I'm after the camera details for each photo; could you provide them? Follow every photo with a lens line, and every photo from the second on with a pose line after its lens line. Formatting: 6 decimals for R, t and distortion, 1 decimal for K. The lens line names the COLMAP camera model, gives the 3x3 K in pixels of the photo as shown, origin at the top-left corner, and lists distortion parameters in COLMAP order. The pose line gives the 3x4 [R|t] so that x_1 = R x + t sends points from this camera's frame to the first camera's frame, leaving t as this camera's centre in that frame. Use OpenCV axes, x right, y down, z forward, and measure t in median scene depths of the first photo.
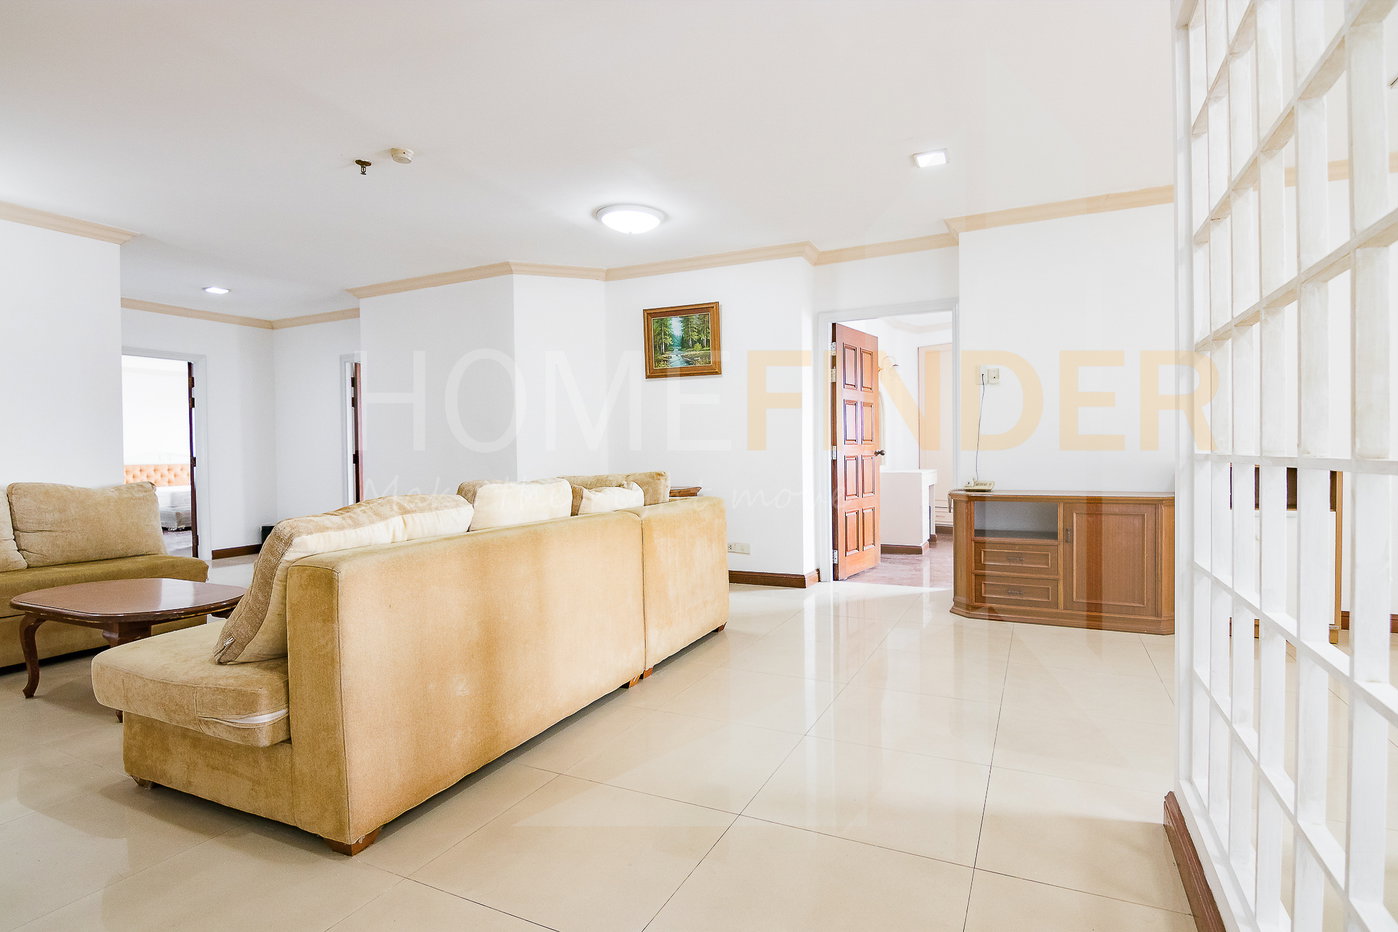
lens RADIAL K [[708.0, 0, 699.0], [0, 708.0, 466.0], [0, 0, 1]] dist [-0.007668, -0.009001]
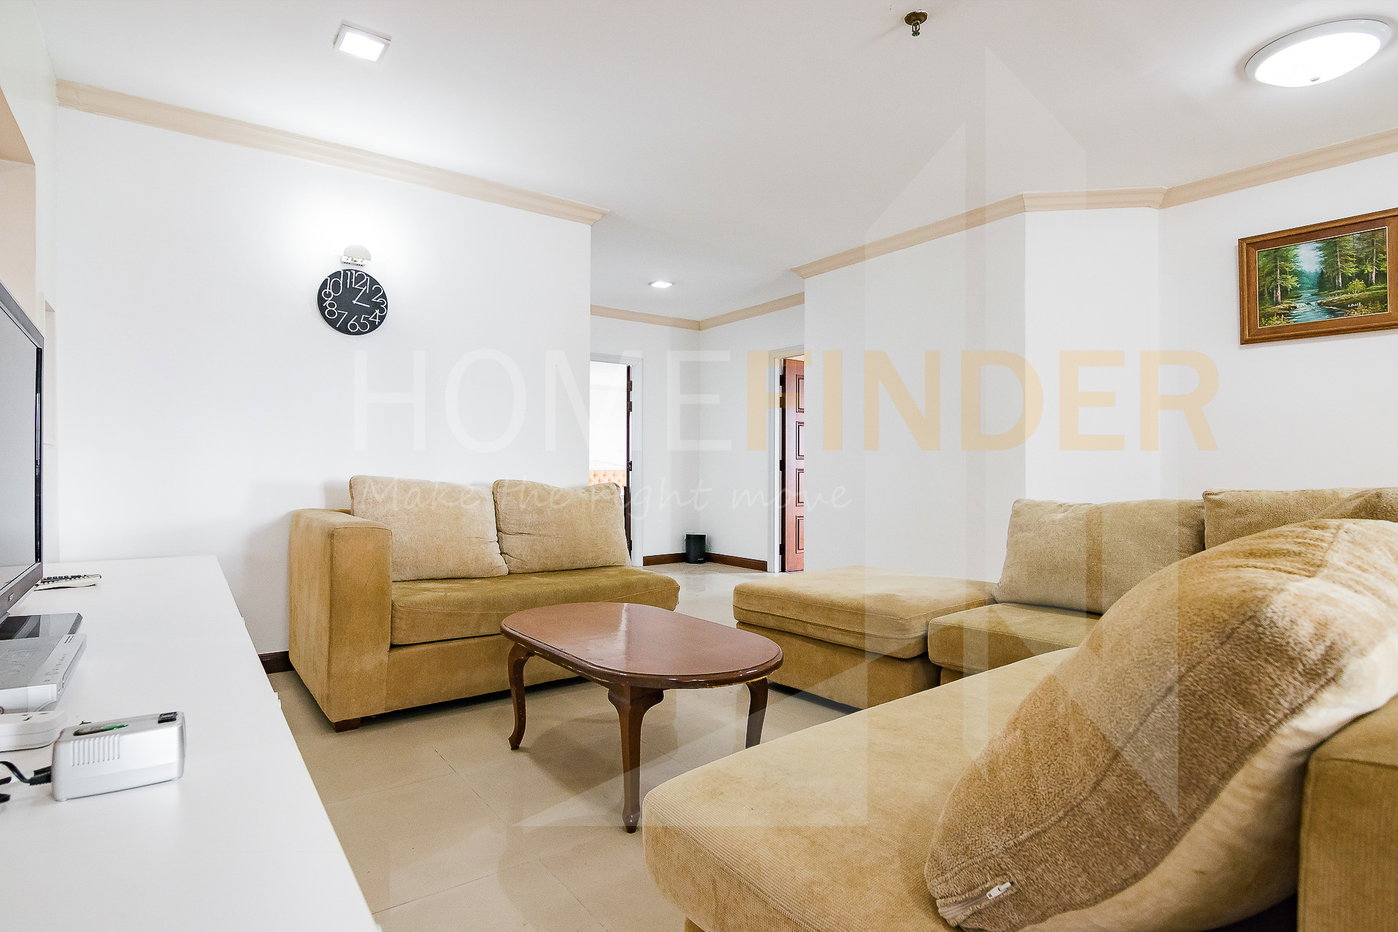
lens RADIAL K [[708.0, 0, 699.0], [0, 708.0, 466.0], [0, 0, 1]] dist [-0.007668, -0.009001]
pose [[0.888542, 0.013382, -0.458600, -0.227672], [-0.023428, 0.999594, -0.016225, 0.010745], [0.458197, 0.025160, 0.888495, 0.206511]]
